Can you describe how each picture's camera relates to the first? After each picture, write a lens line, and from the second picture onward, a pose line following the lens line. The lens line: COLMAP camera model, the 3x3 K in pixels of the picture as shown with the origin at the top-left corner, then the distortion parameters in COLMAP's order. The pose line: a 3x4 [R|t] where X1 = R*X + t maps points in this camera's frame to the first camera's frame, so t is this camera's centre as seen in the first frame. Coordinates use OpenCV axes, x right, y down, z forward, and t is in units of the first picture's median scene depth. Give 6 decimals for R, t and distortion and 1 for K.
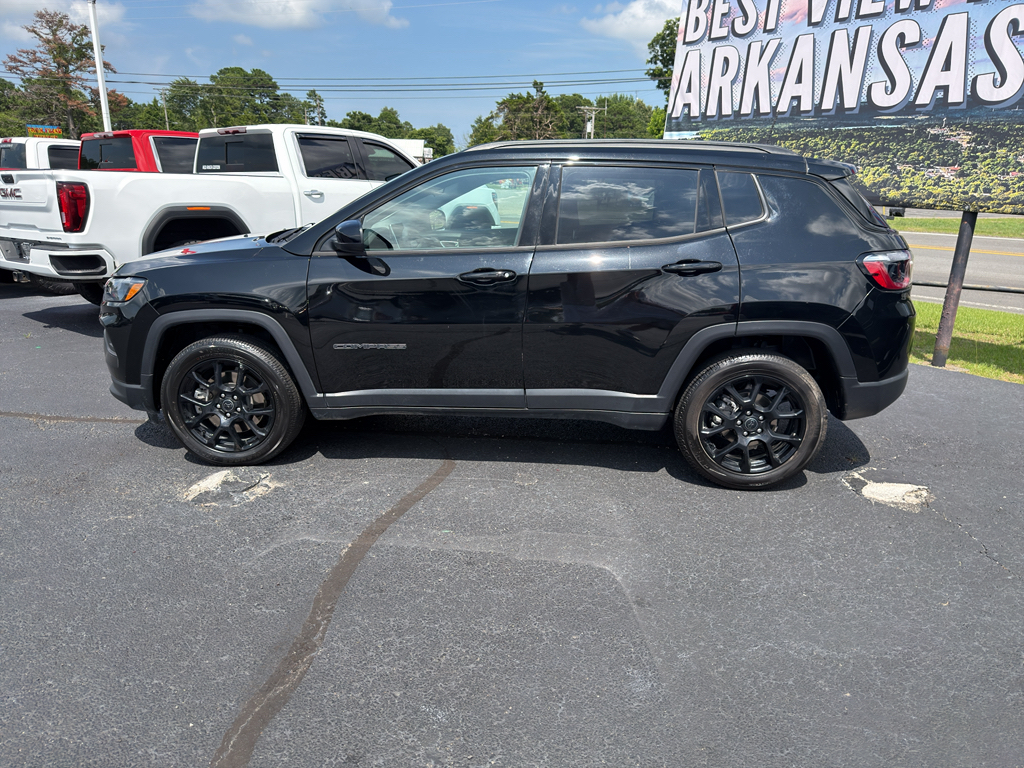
lens RADIAL K [[723.7, 0, 516.9], [0, 723.7, 404.3], [0, 0, 1]] dist [-0.001036, 0.003766]
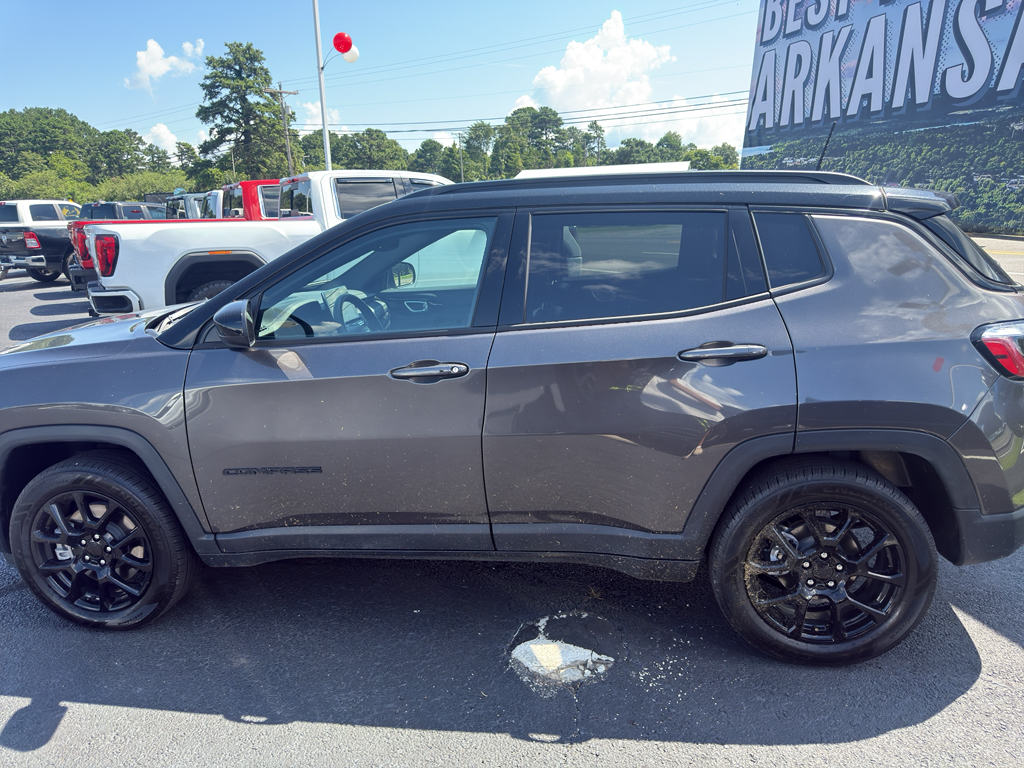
lens RADIAL K [[735.1, 0, 512.0], [0, 735.1, 384.0], [0, 0, 1]] dist [-0.000367, -0.000379]
pose [[0.923880, 0.048820, -0.379555, 0.374195], [-0.071721, 0.996344, -0.046423, -0.053613], [0.375901, 0.070112, 0.924004, 0.156522]]
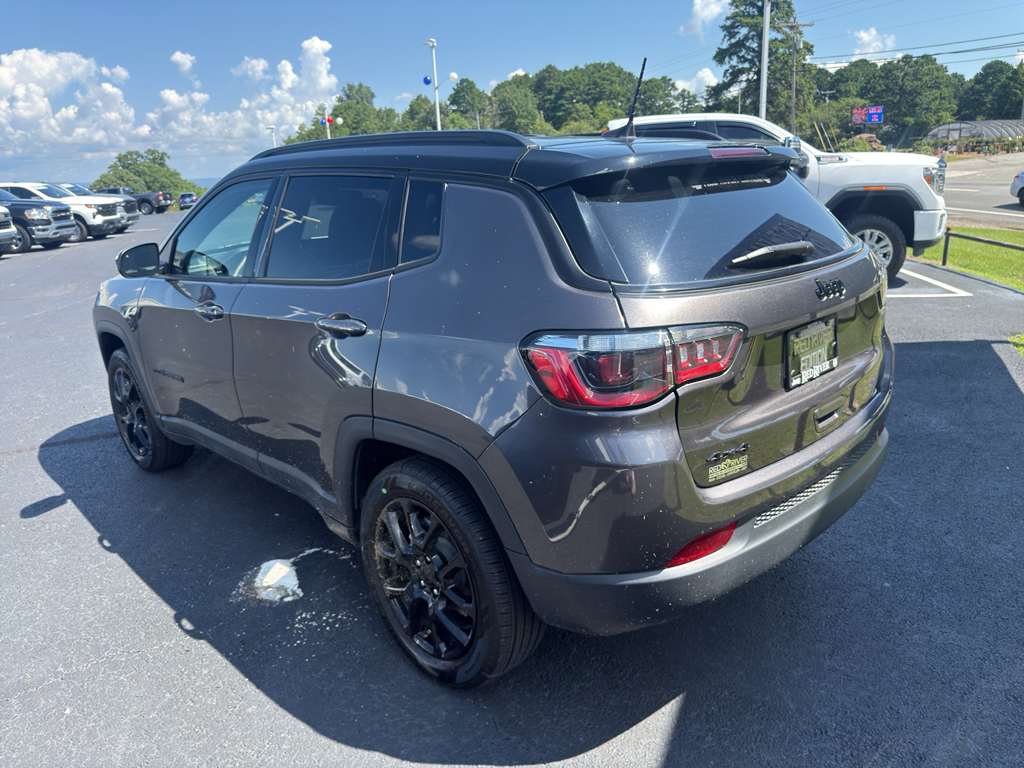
lens RADIAL K [[733.0, 0, 512.0], [0, 733.0, 384.0], [0, 0, 1]] dist [0.003214, 0.001998]
pose [[0.495548, 0.211932, -0.842328, 0.622279], [-0.209457, 0.970314, 0.120909, -0.112859], [0.842947, 0.116515, 0.525228, 0.367899]]
